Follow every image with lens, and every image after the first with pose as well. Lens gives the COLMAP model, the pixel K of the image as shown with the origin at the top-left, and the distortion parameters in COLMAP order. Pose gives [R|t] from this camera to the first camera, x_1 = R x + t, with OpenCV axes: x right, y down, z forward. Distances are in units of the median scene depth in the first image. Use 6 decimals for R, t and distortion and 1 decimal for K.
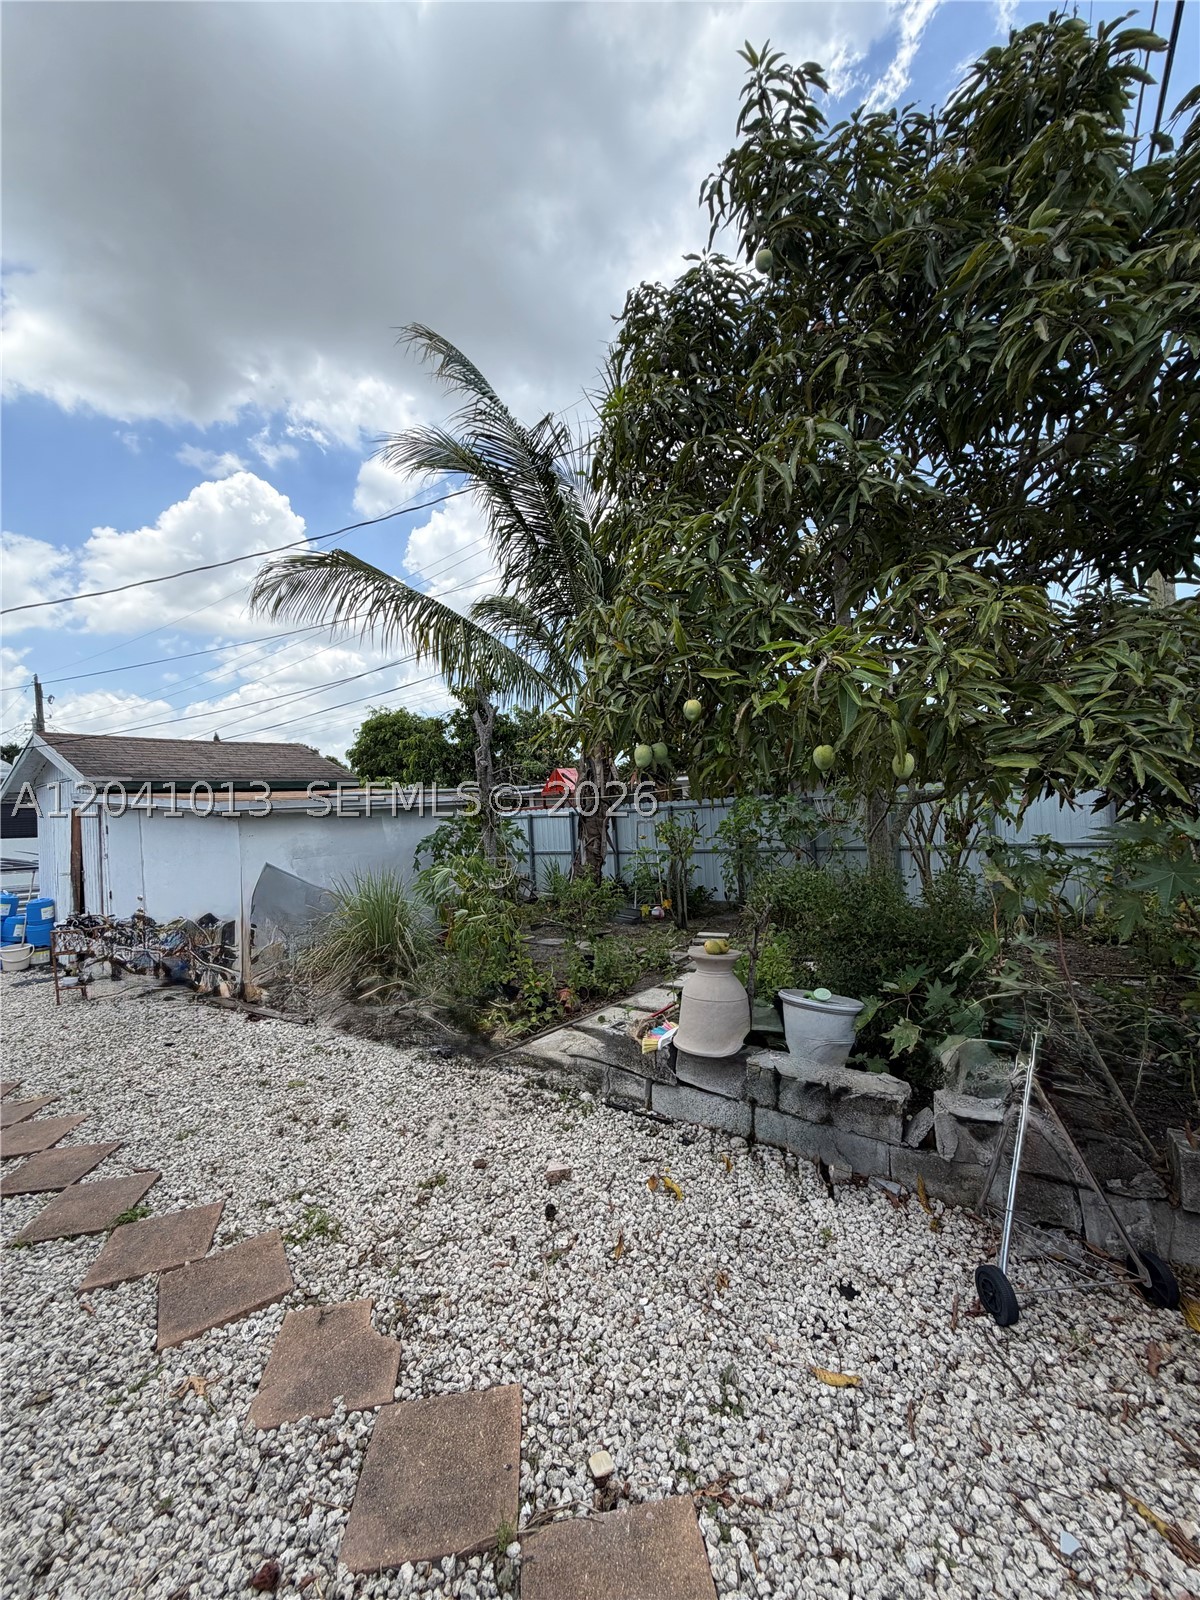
lens RADIAL K [[639.4, 0, 600.0], [0, 639.4, 800.0], [0, 0, 1]] dist [-0.000880, 0.000142]
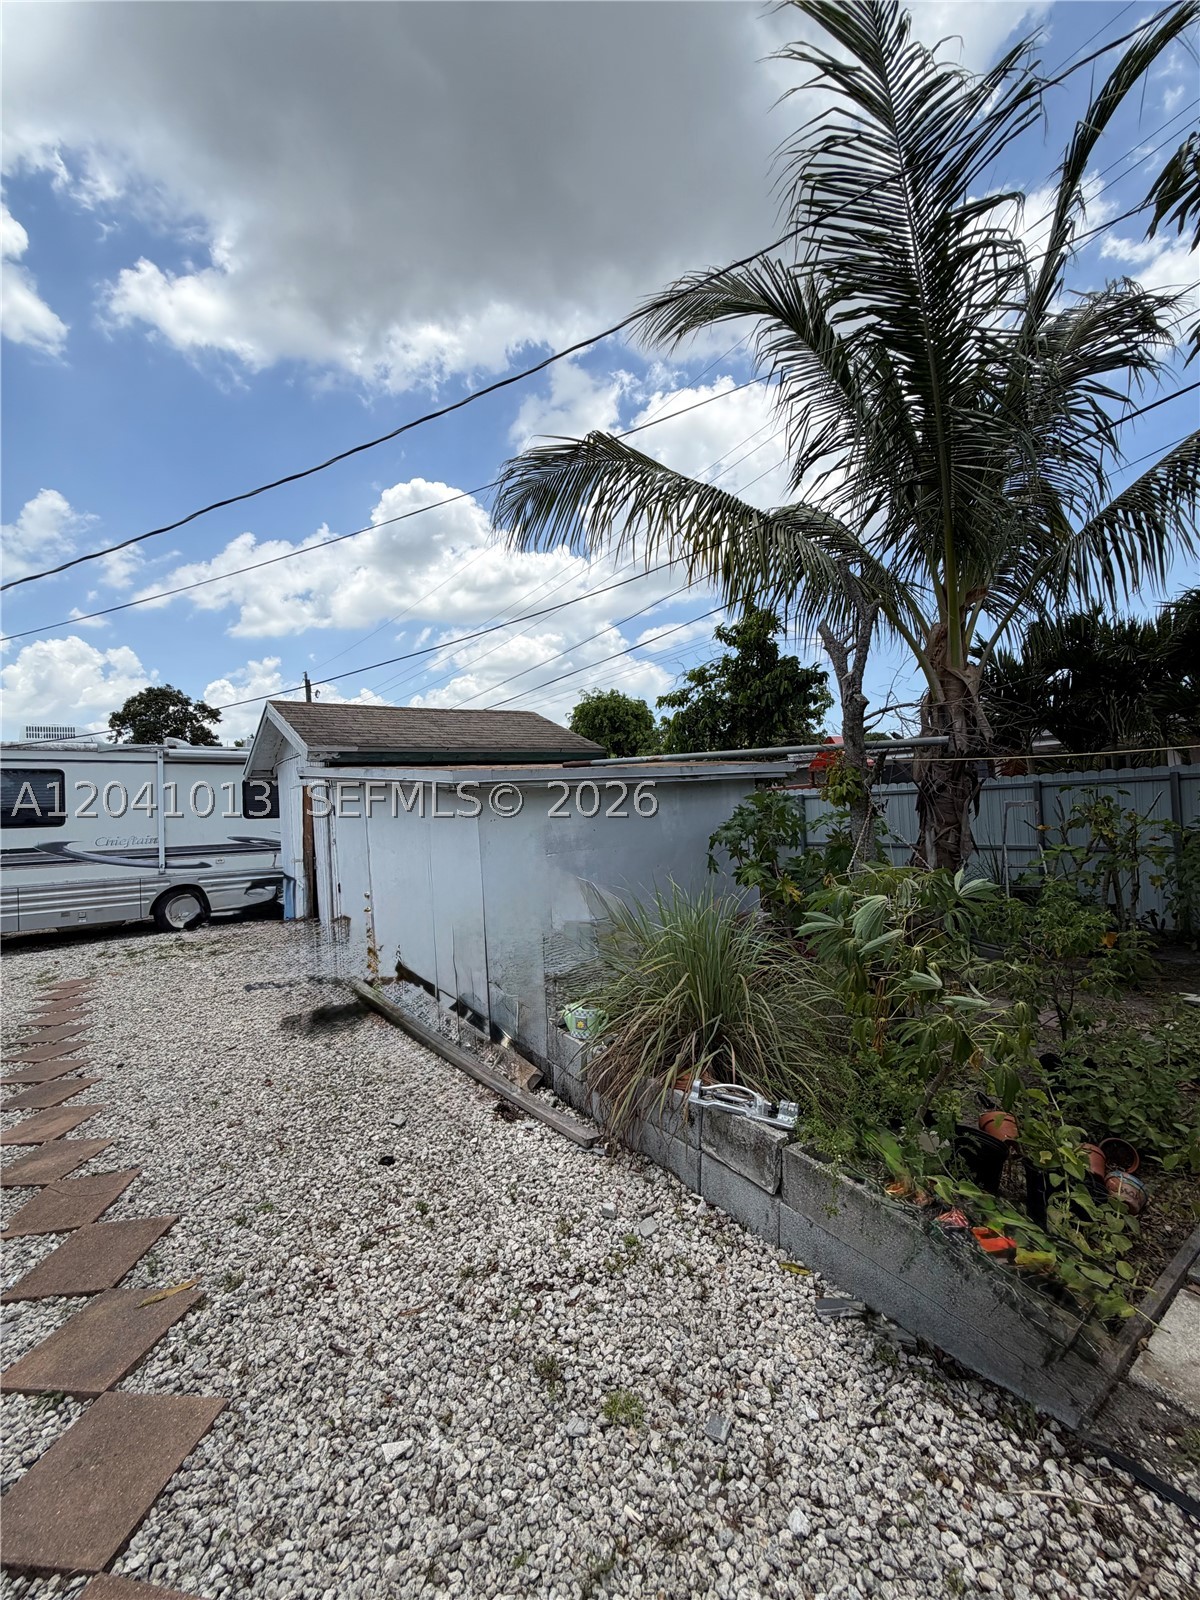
lens RADIAL K [[639.4, 0, 600.0], [0, 639.4, 800.0], [0, 0, 1]] dist [-0.000880, 0.000142]
pose [[0.952604, 0.001301, -0.304211, -0.167094], [0.006841, 0.999646, 0.025698, 0.012350], [0.304137, -0.026561, 0.952258, 0.278205]]
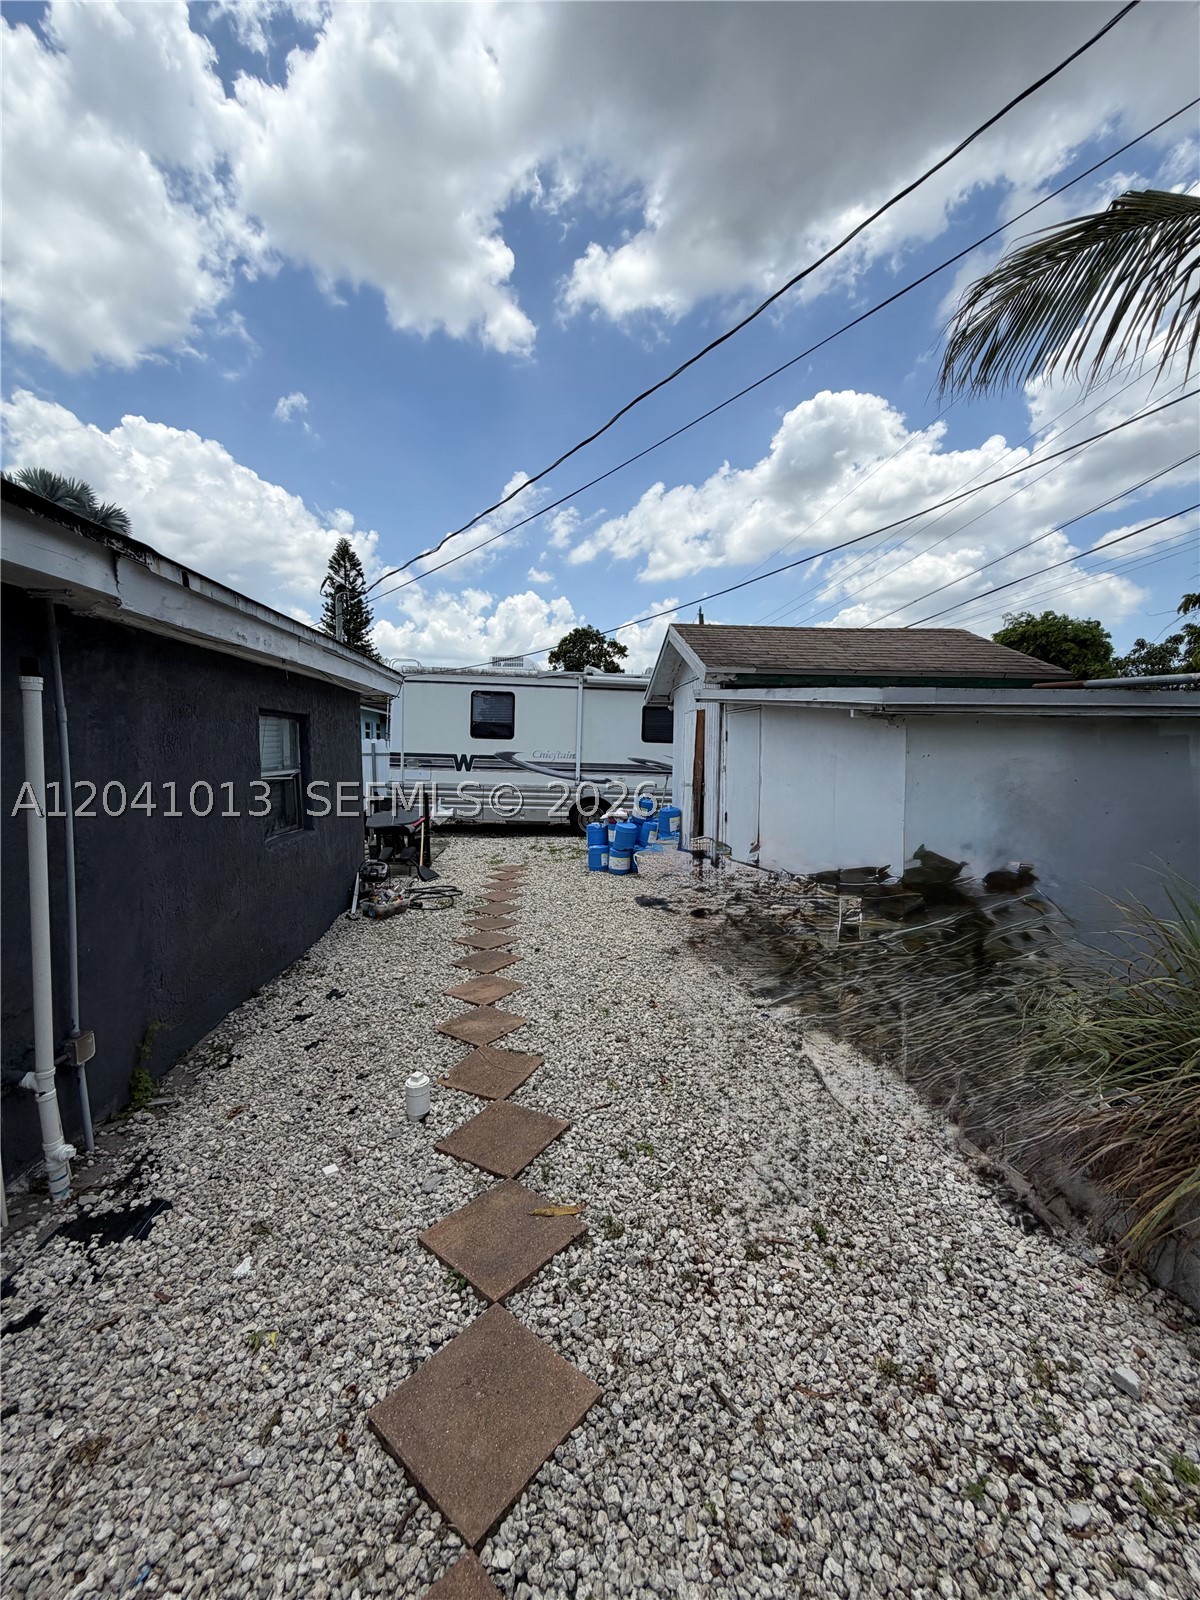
lens RADIAL K [[639.4, 0, 600.0], [0, 639.4, 800.0], [0, 0, 1]] dist [-0.000880, 0.000142]
pose [[0.635280, 0.122193, -0.762553, -0.228699], [-0.031565, 0.990687, 0.132453, 0.022366], [0.771636, -0.060075, 0.633221, 0.329701]]
